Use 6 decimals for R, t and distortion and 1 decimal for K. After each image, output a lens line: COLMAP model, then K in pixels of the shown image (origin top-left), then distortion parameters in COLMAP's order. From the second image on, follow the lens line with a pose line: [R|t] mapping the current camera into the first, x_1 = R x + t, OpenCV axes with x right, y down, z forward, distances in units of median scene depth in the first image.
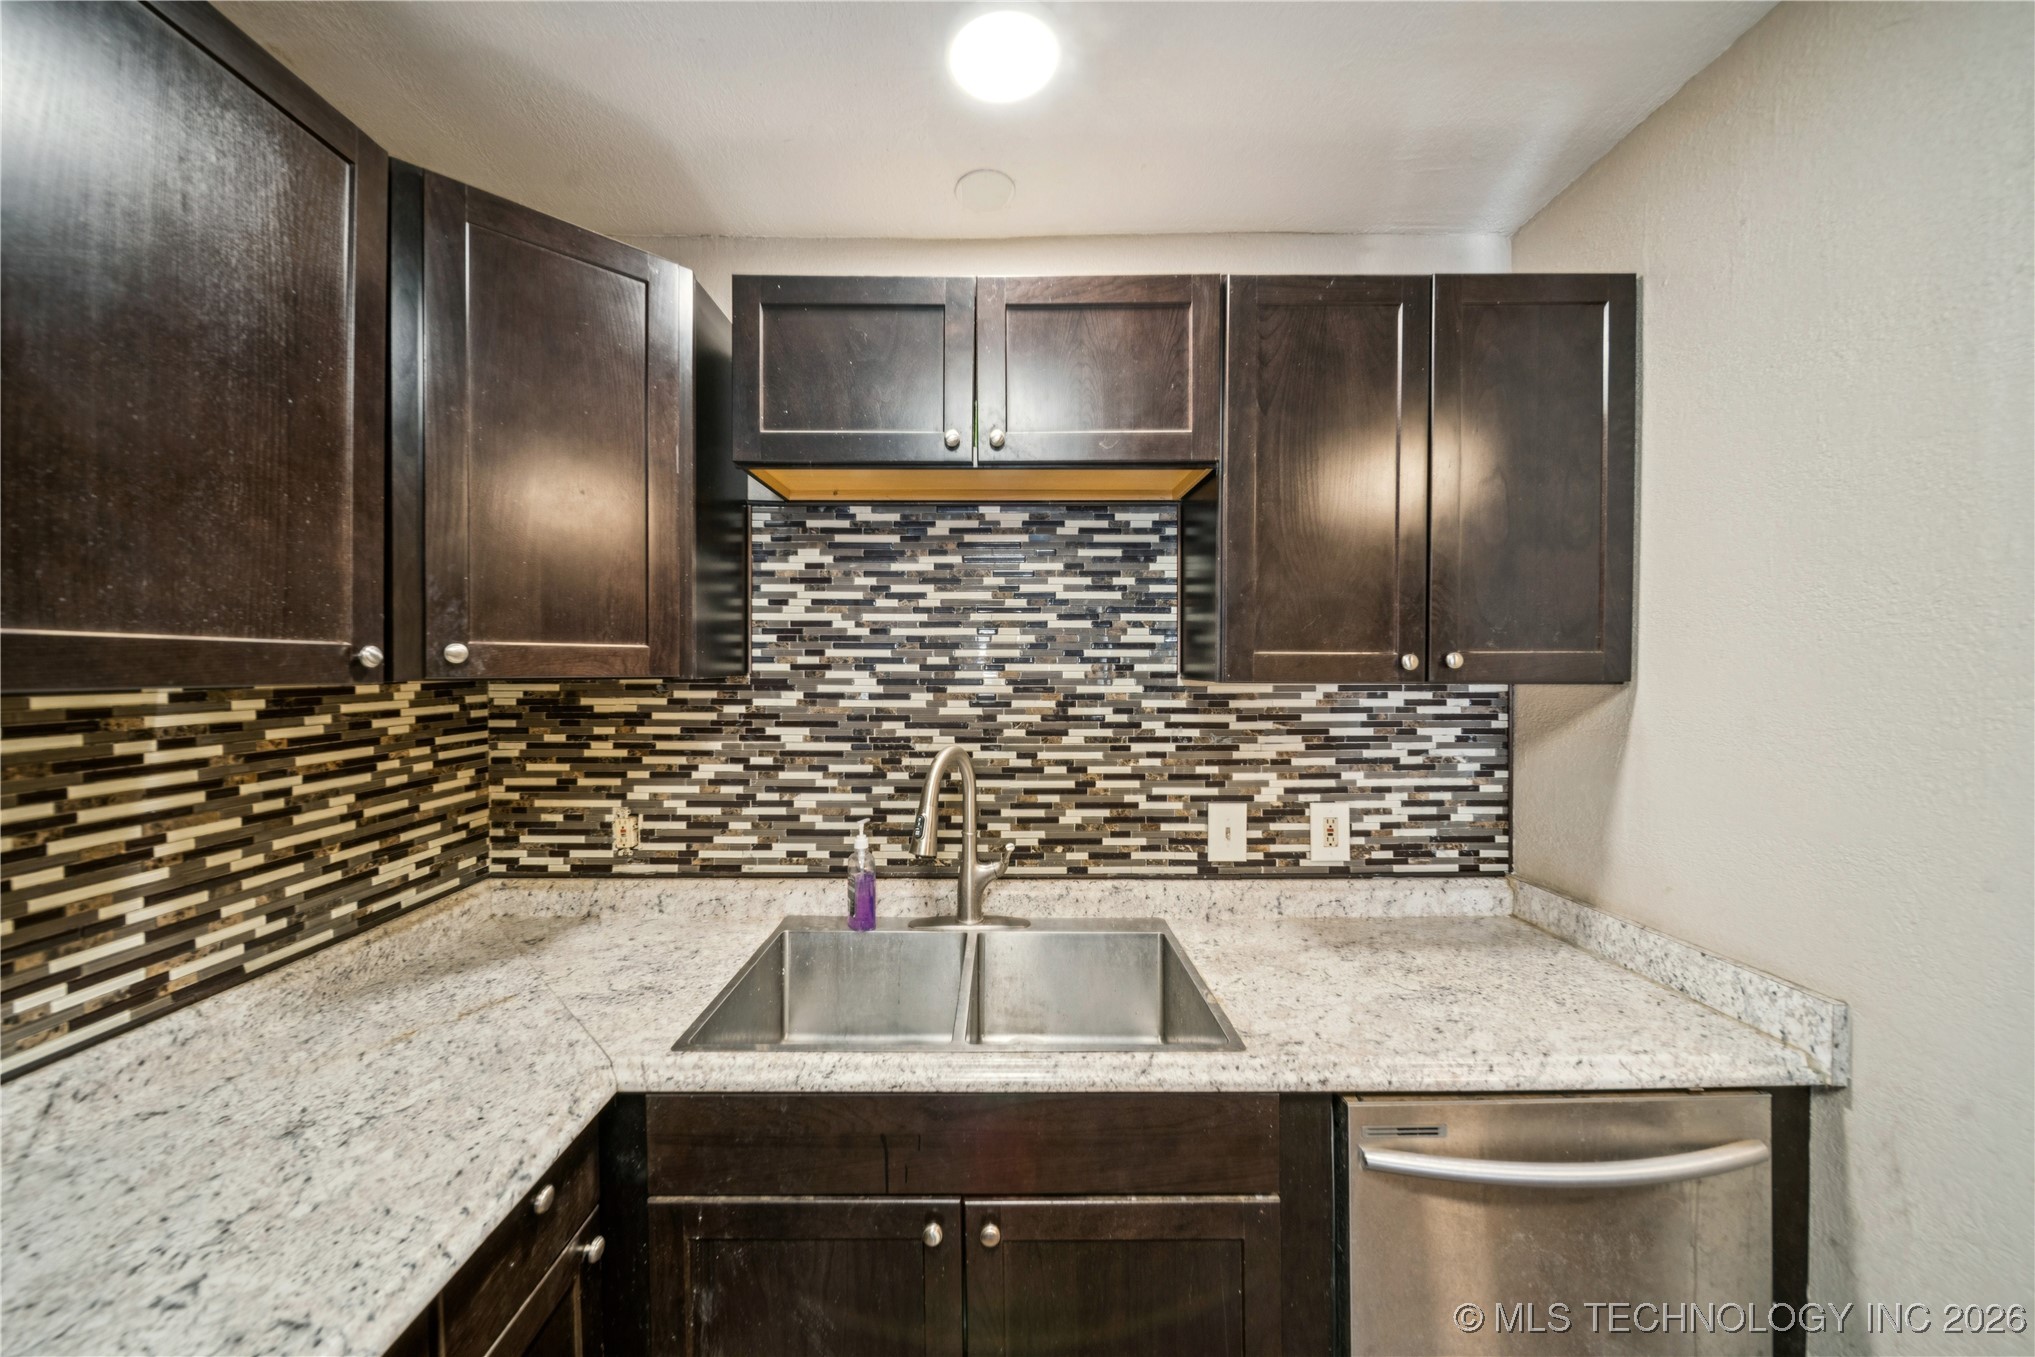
lens RADIAL K [[722.8, 0, 1001.0], [0, 722.8, 674.8], [0, 0, 1]] dist [-0.001969, -0.002304]
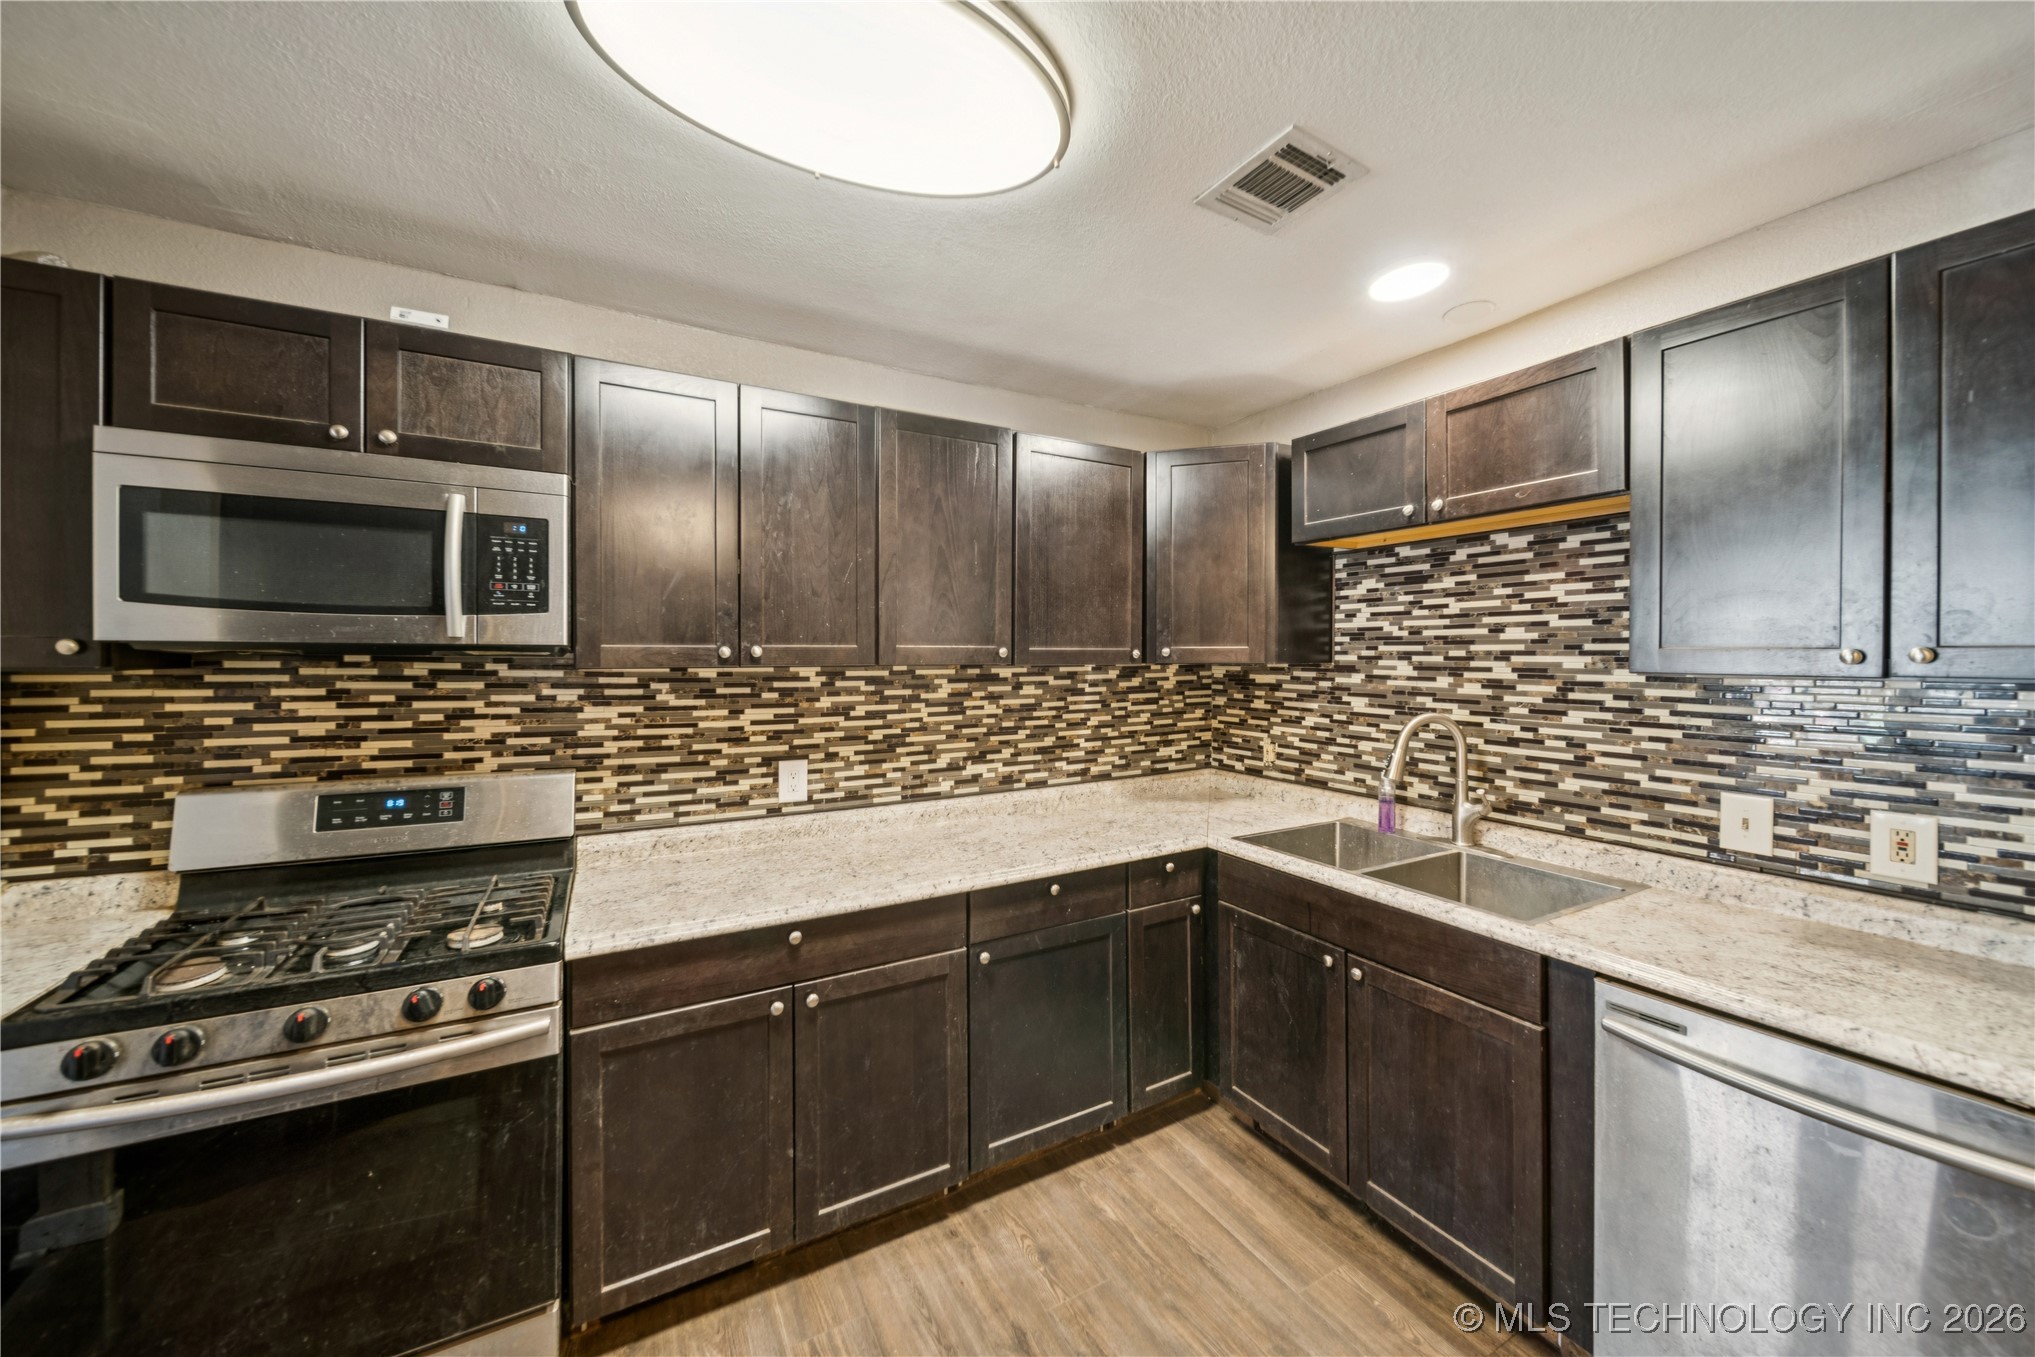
lens RADIAL K [[722.3, 0, 1000.9], [0, 722.3, 656.0], [0, 0, 1]] dist [-0.001130, -0.002130]
pose [[0.478012, 0.002963, -0.878348, 0.694397], [-0.008042, 0.999967, -0.001003, -0.006733], [0.878317, 0.007543, 0.478020, -0.396264]]
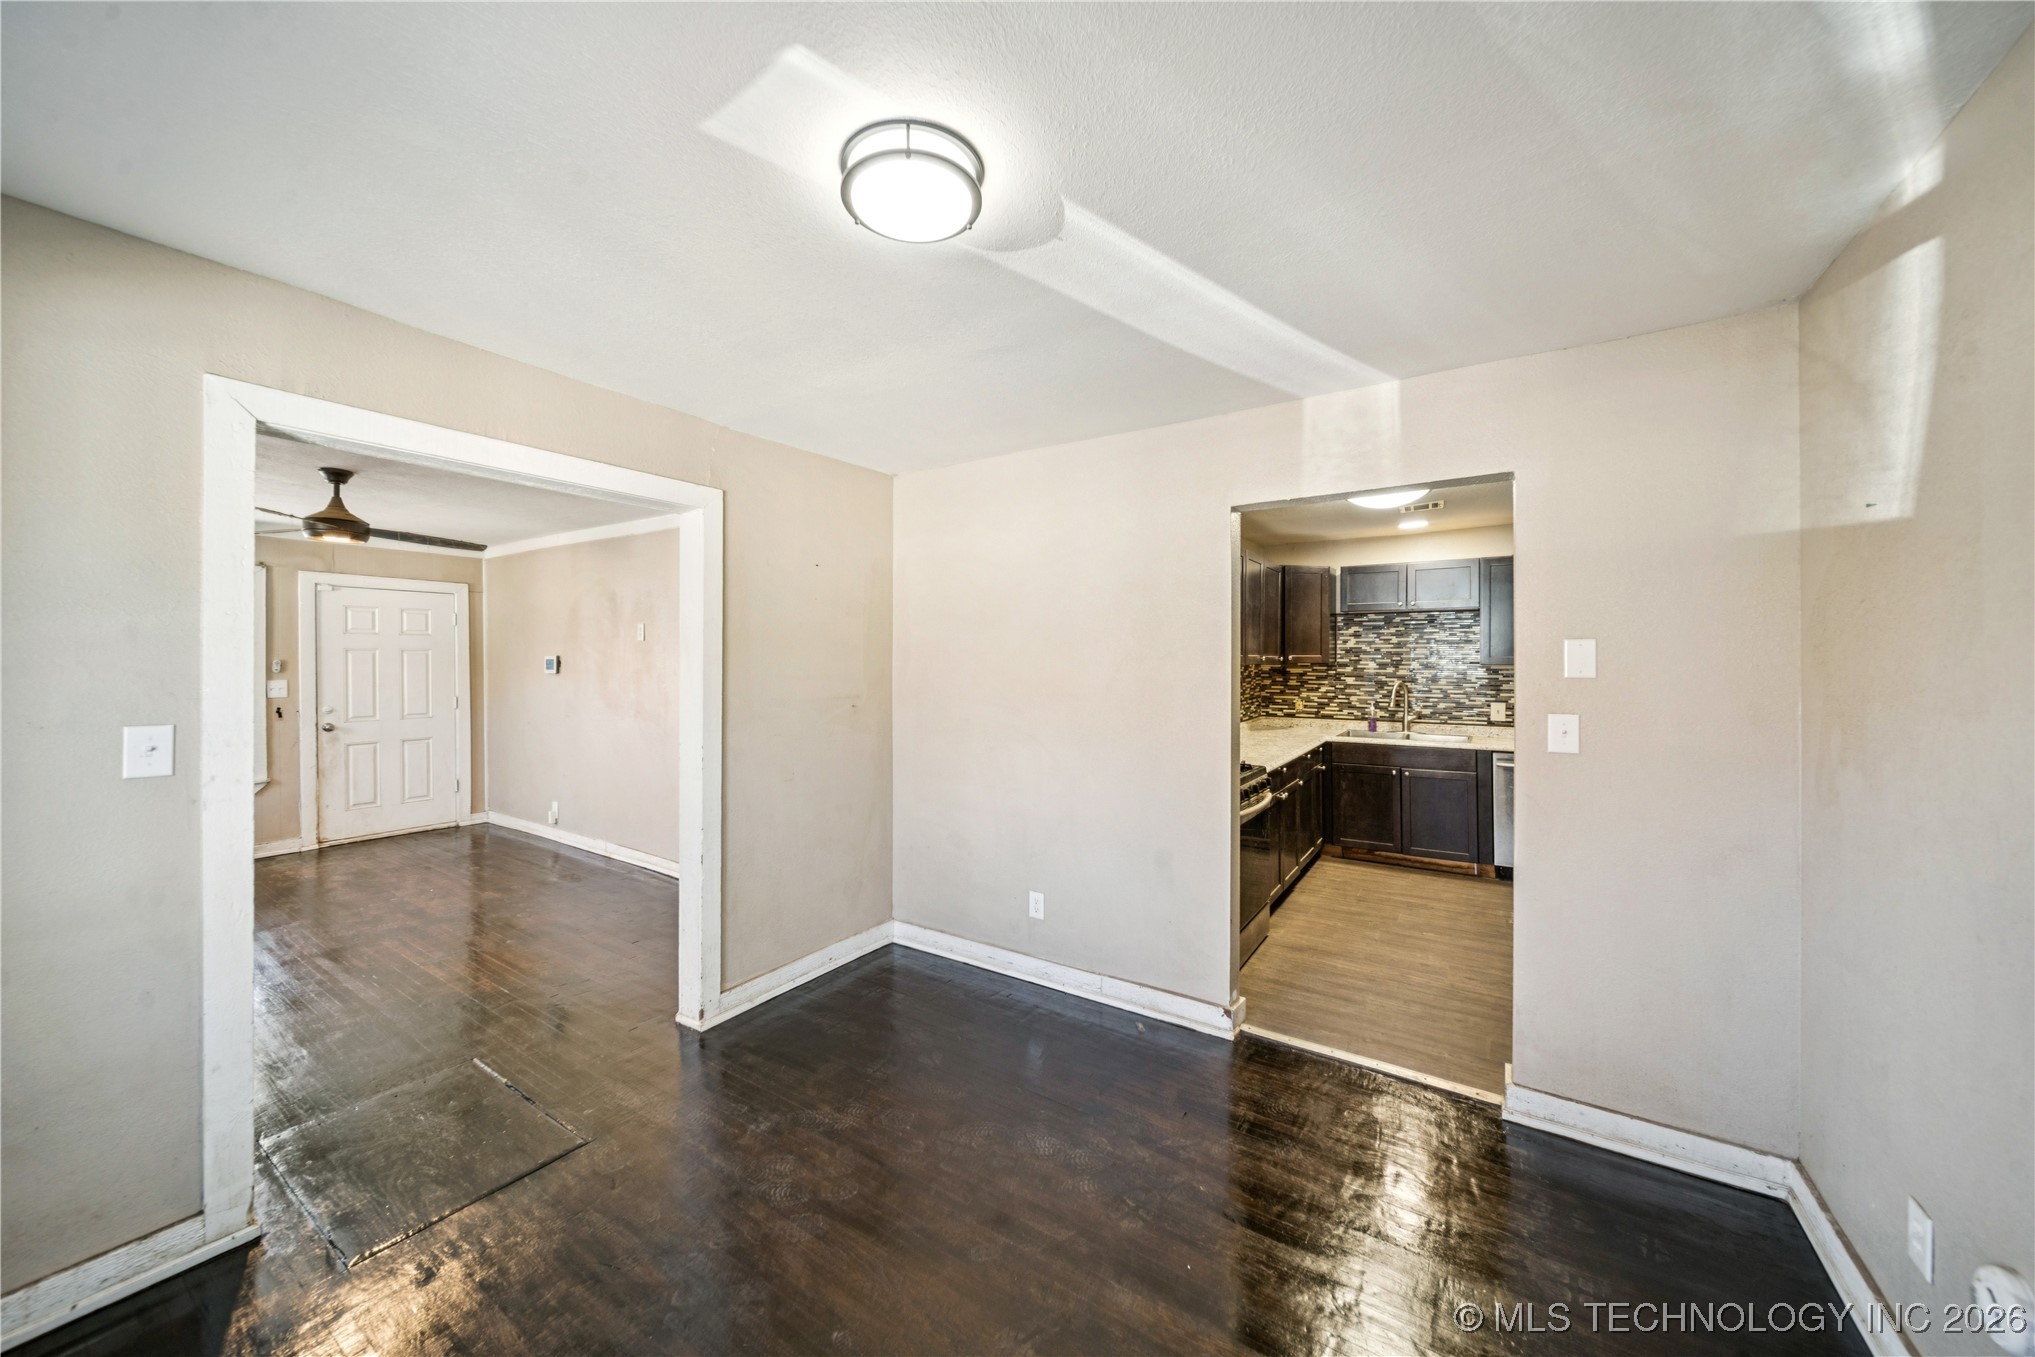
lens RADIAL K [[722.3, 0, 1000.9], [0, 722.3, 656.0], [0, 0, 1]] dist [-0.001130, -0.002130]
pose [[0.829473, -0.001097, -0.558546, 0.270172], [-0.005346, 0.999937, -0.009903, 0.012142], [0.558521, 0.011200, 0.829414, -2.892465]]
